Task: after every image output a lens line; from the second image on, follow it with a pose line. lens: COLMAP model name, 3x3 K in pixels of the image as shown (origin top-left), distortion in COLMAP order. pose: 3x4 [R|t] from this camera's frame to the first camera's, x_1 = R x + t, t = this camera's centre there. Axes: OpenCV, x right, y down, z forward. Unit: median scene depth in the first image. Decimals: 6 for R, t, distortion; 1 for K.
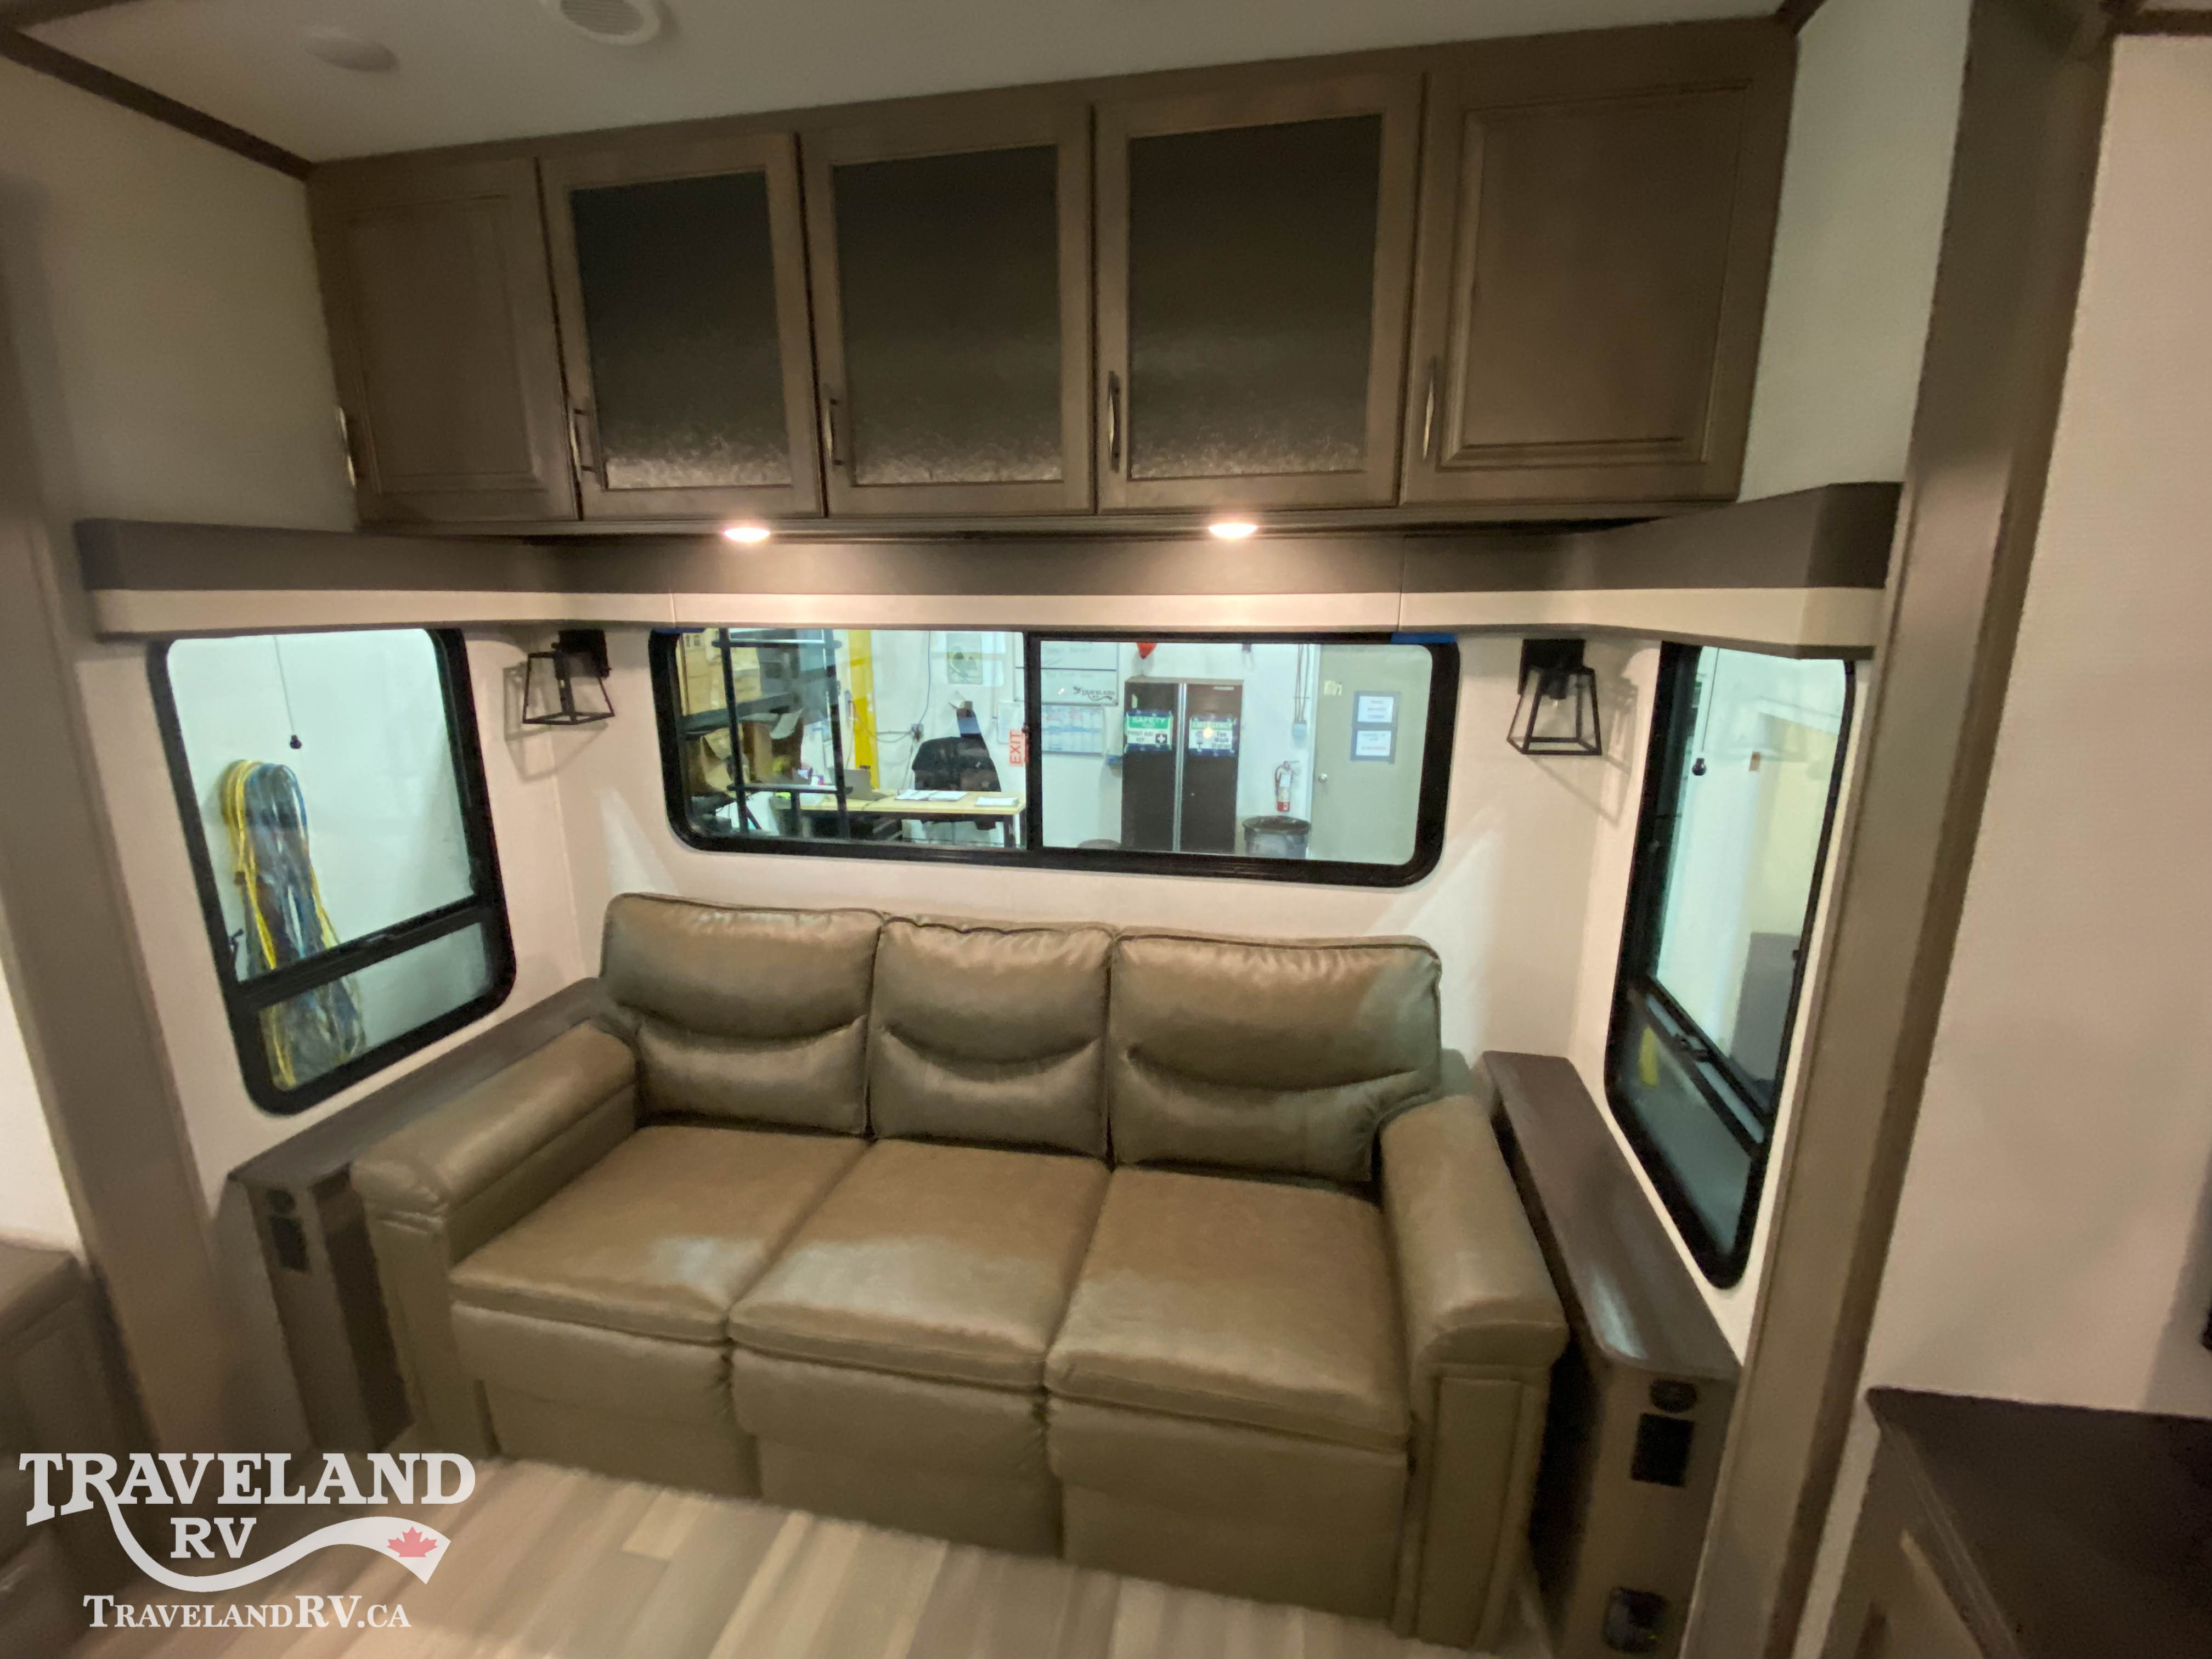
lens RADIAL K [[950.4, 0, 1103.1], [0, 950.4, 825.1], [0, 0, 1]] dist [0.079770, -0.046639]
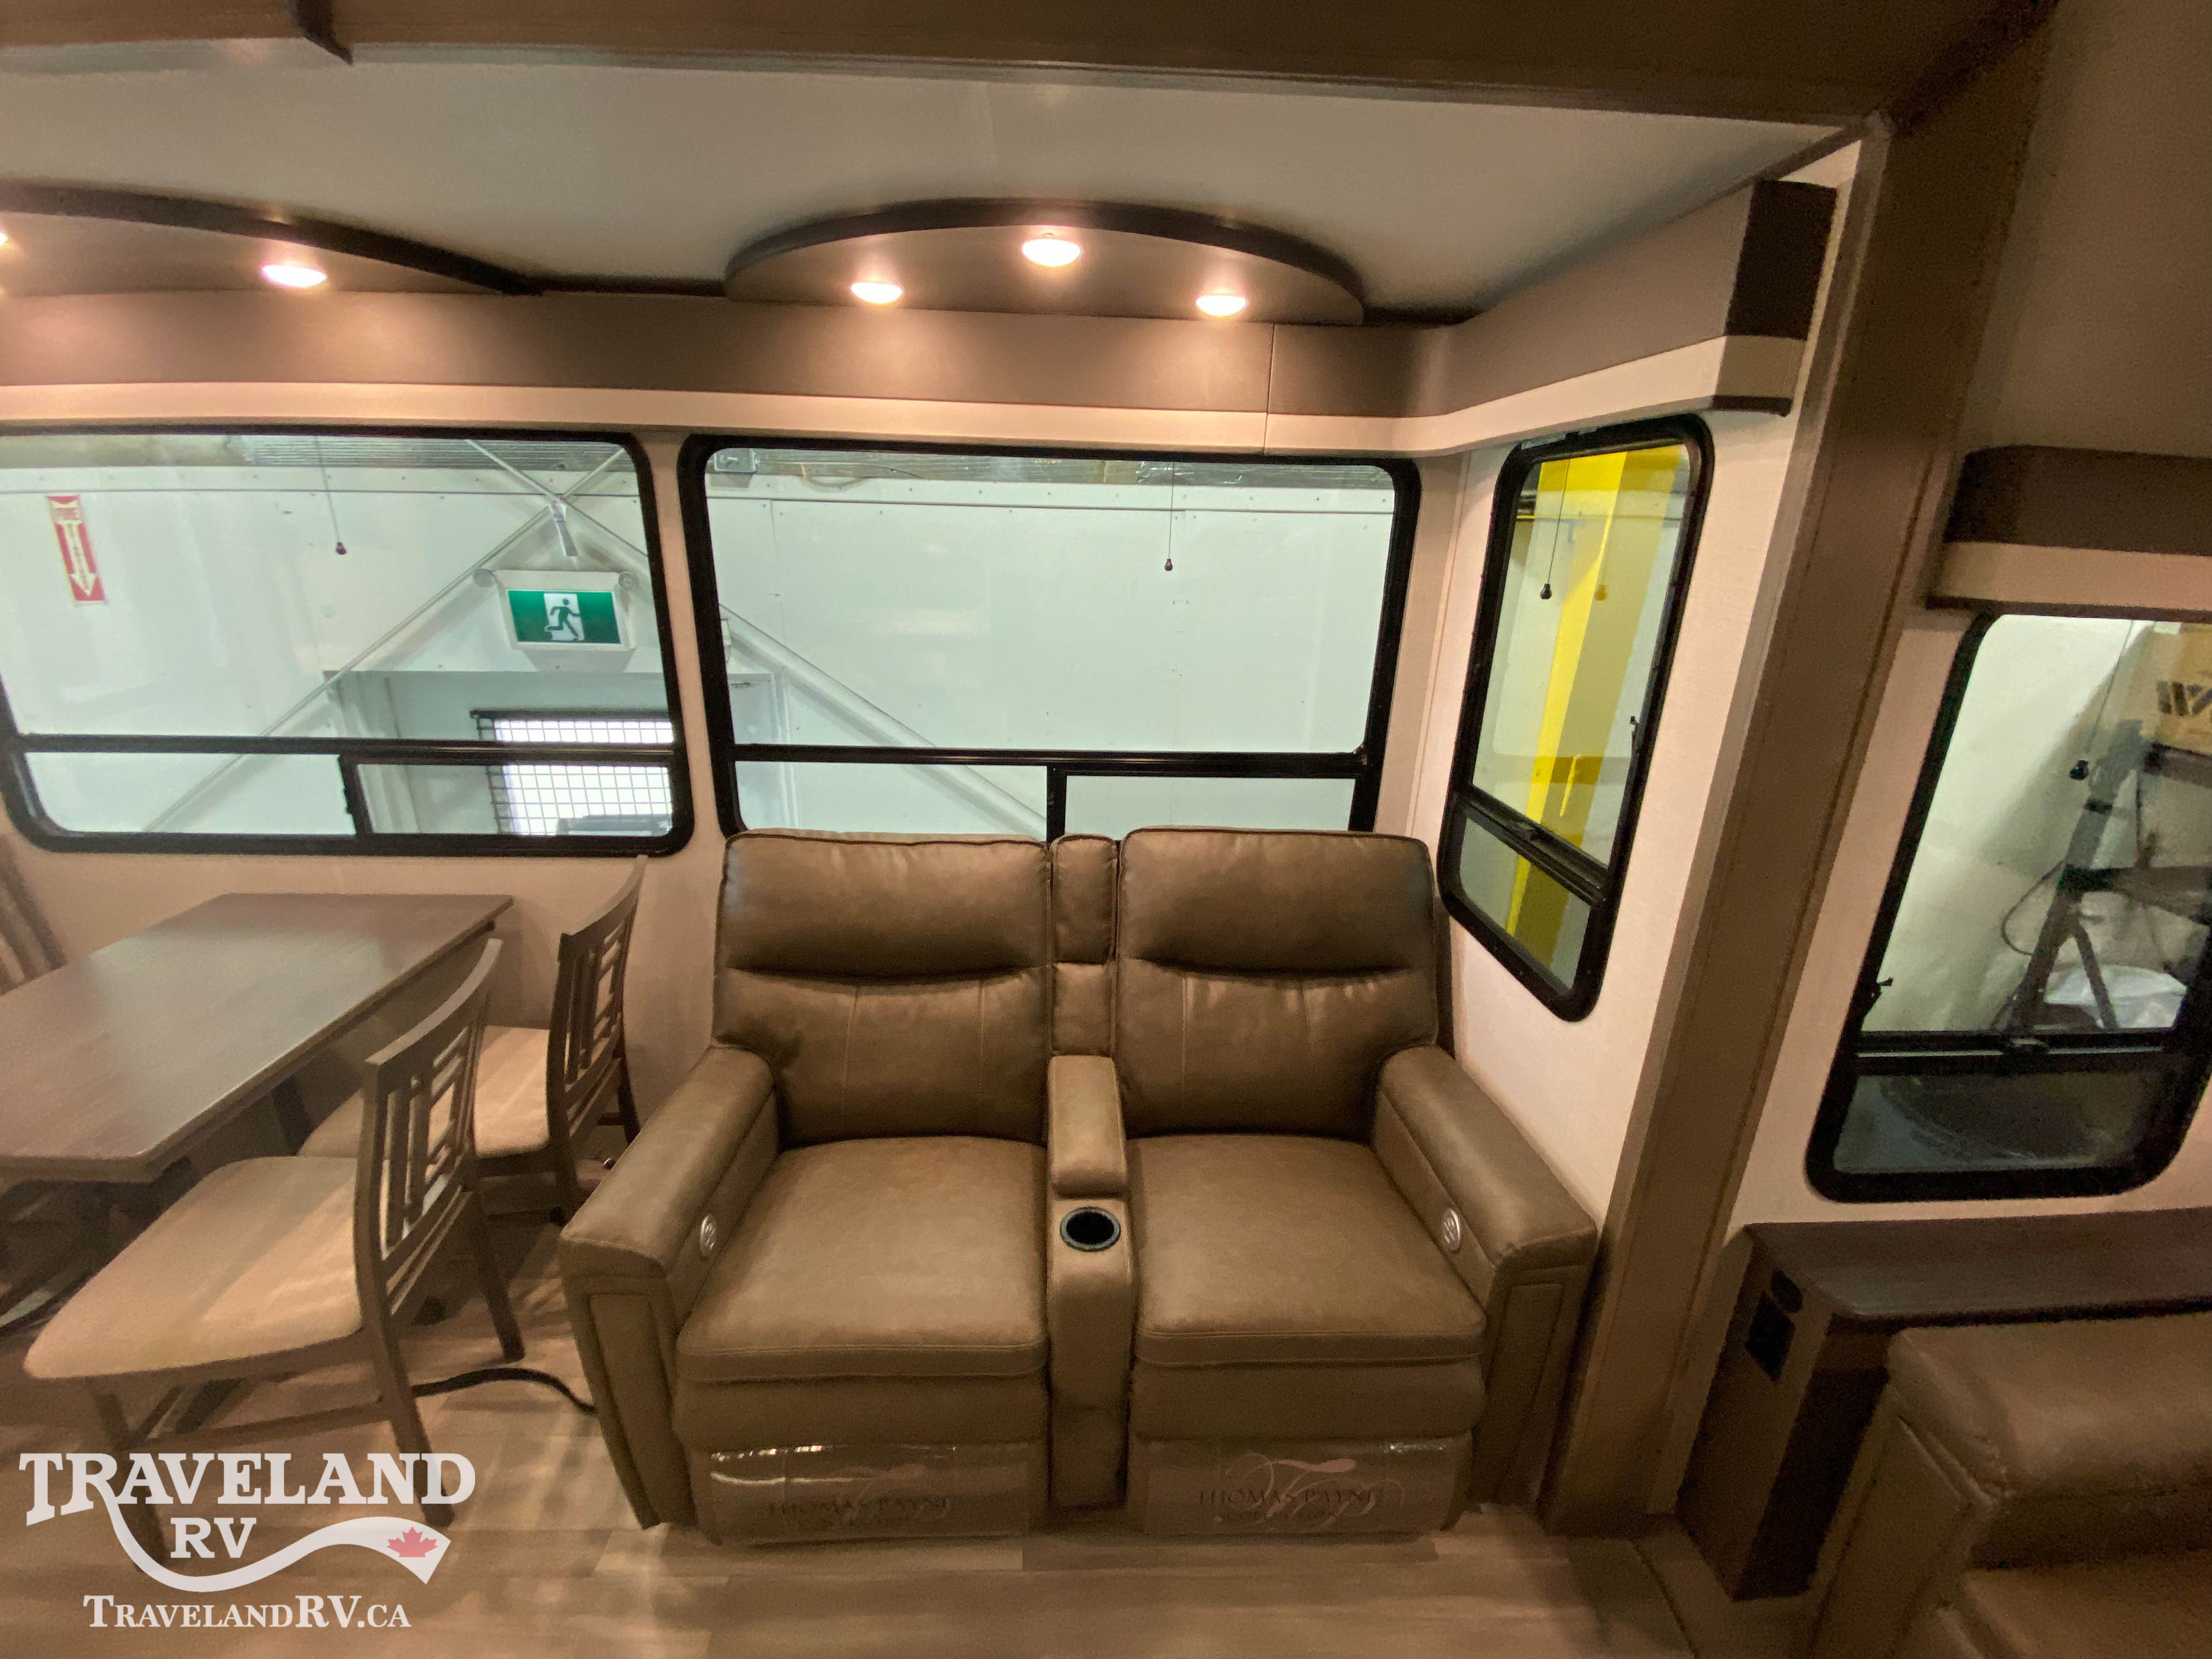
lens RADIAL K [[919.6, 0, 1099.9], [0, 919.6, 831.2], [0, 0, 1]] dist [0.020917, -0.021125]
pose [[0.241783, 0.313687, -0.918227, -0.350542], [-0.252419, 0.934057, 0.252629, -0.029556], [0.936924, 0.170697, 0.305020, 0.137689]]
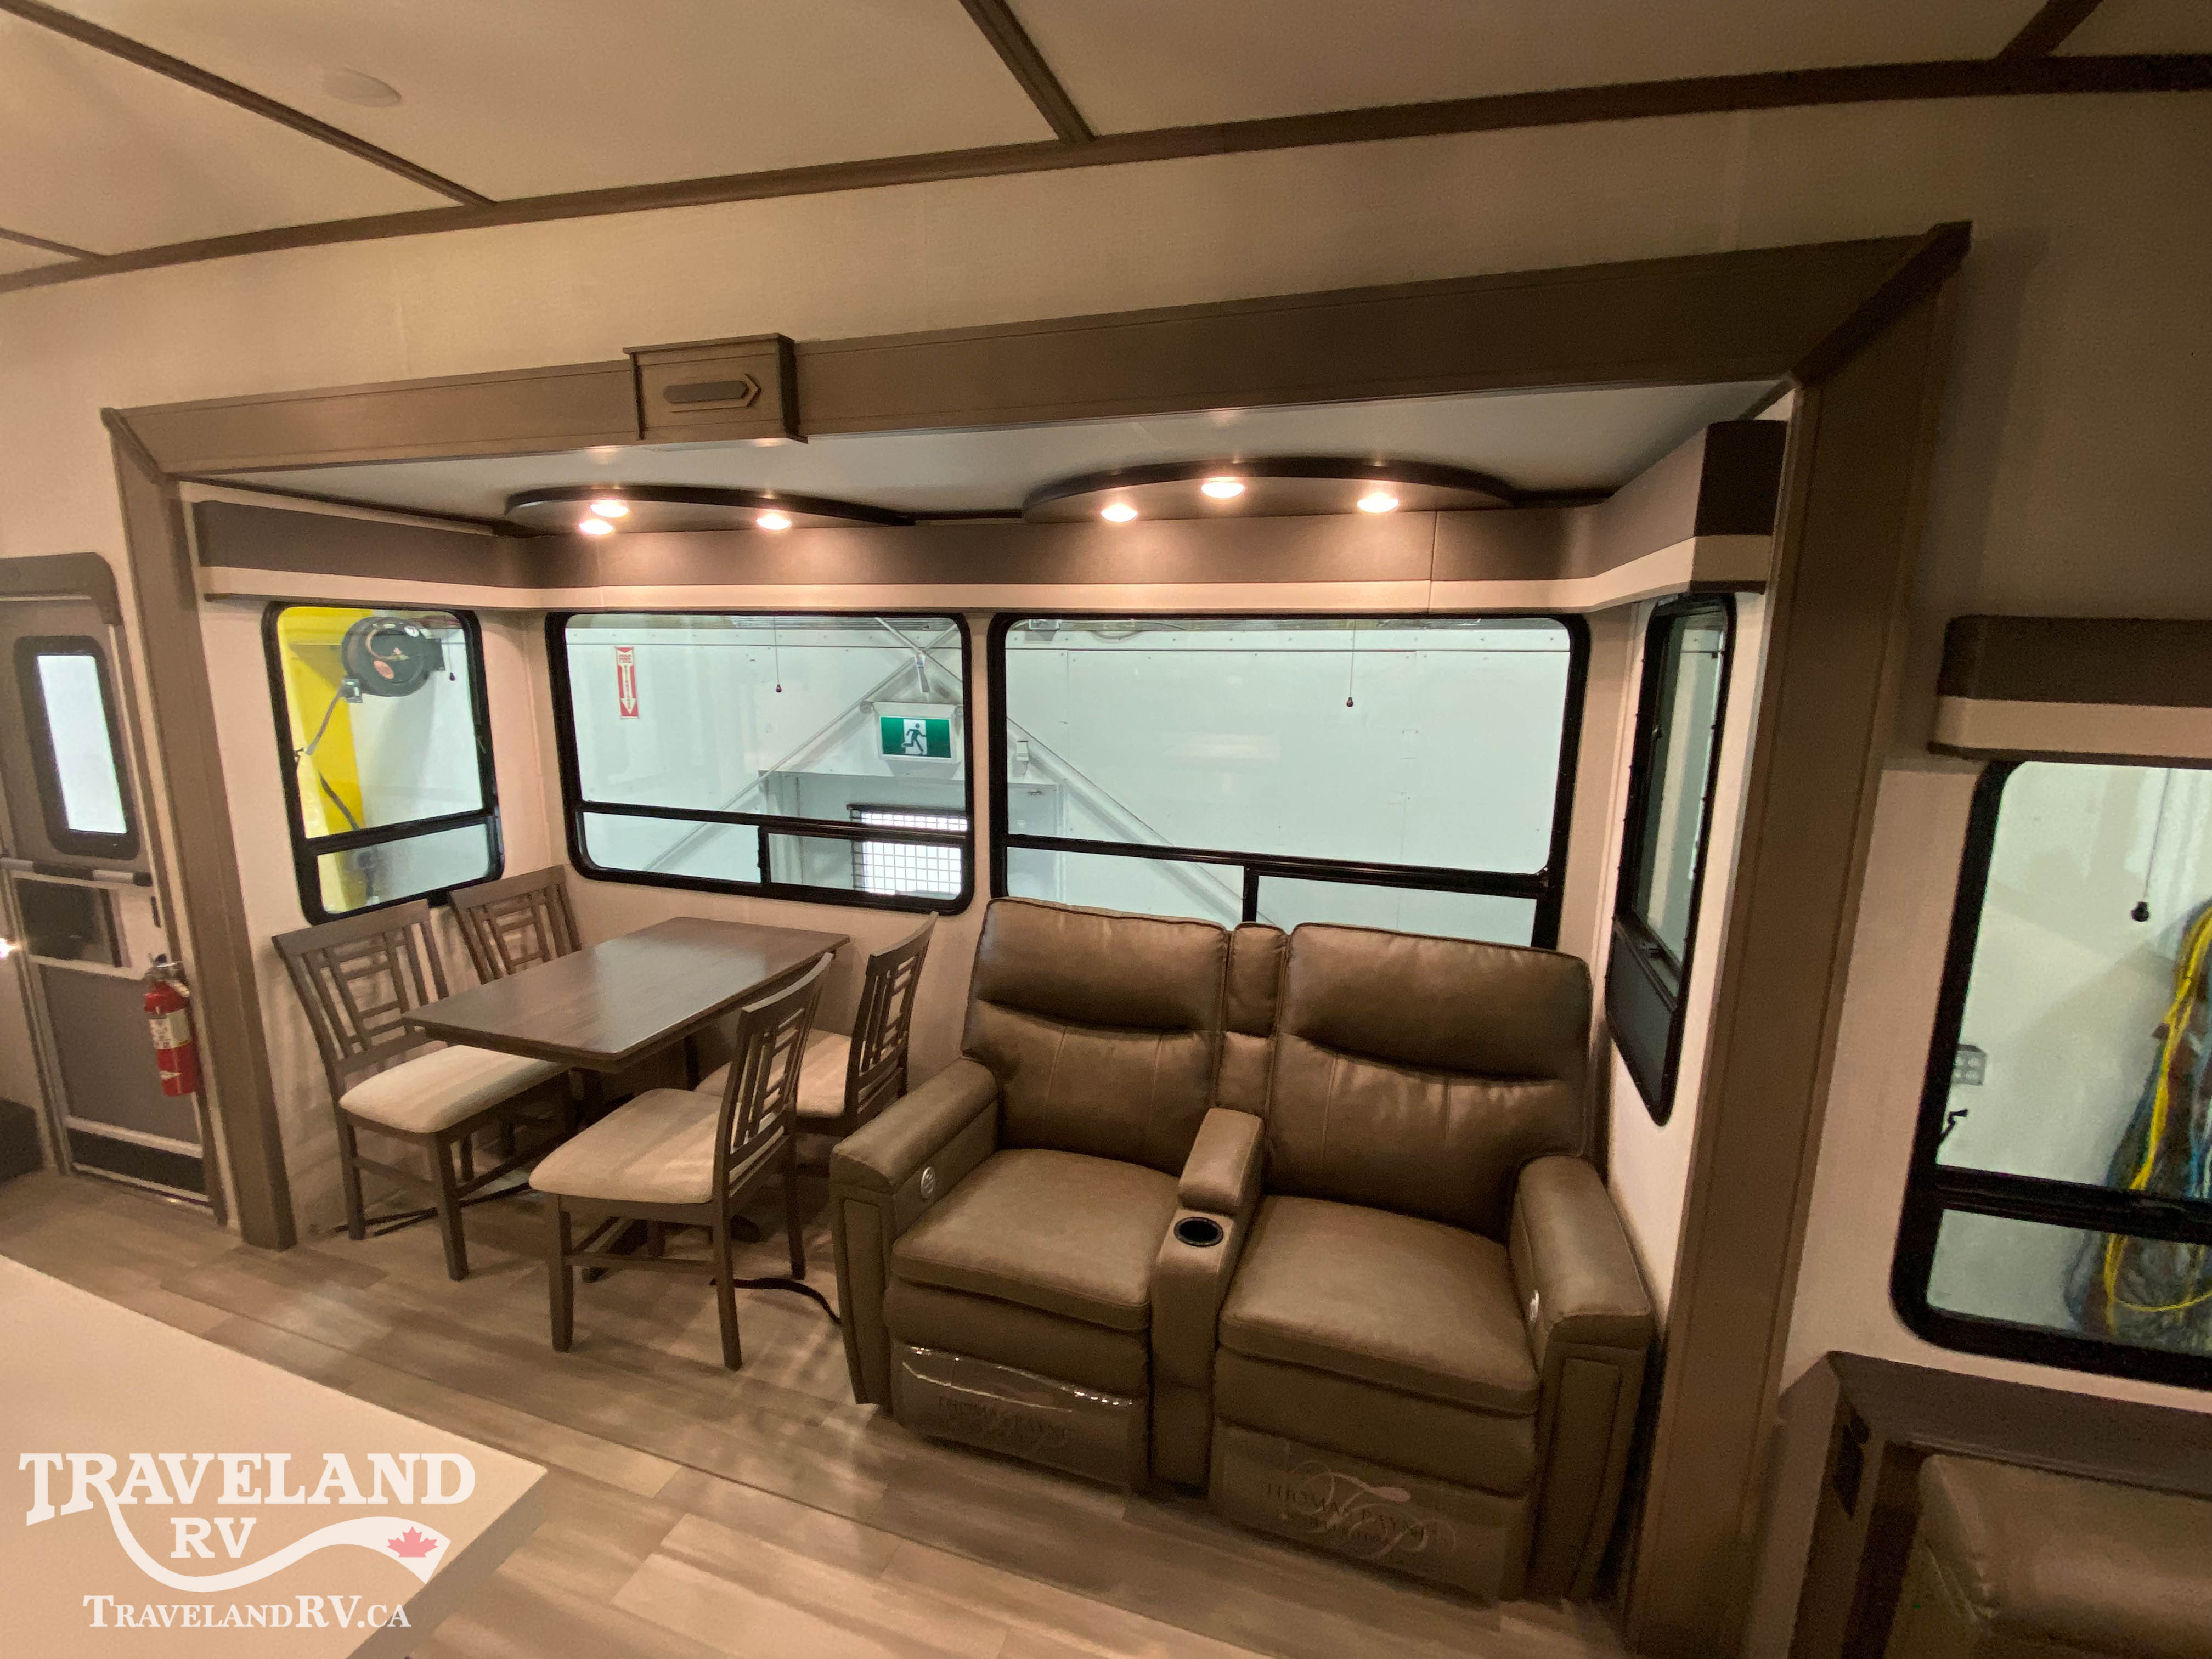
lens RADIAL K [[966.9, 0, 1101.4], [0, 966.9, 828.0], [0, 0, 1]] dist [0.028505, -0.026590]
pose [[-0.114023, 0.183375, -0.976408, -0.052962], [-0.247435, 0.946606, 0.206673, -0.093908], [0.962172, 0.265163, -0.062562, 0.276588]]
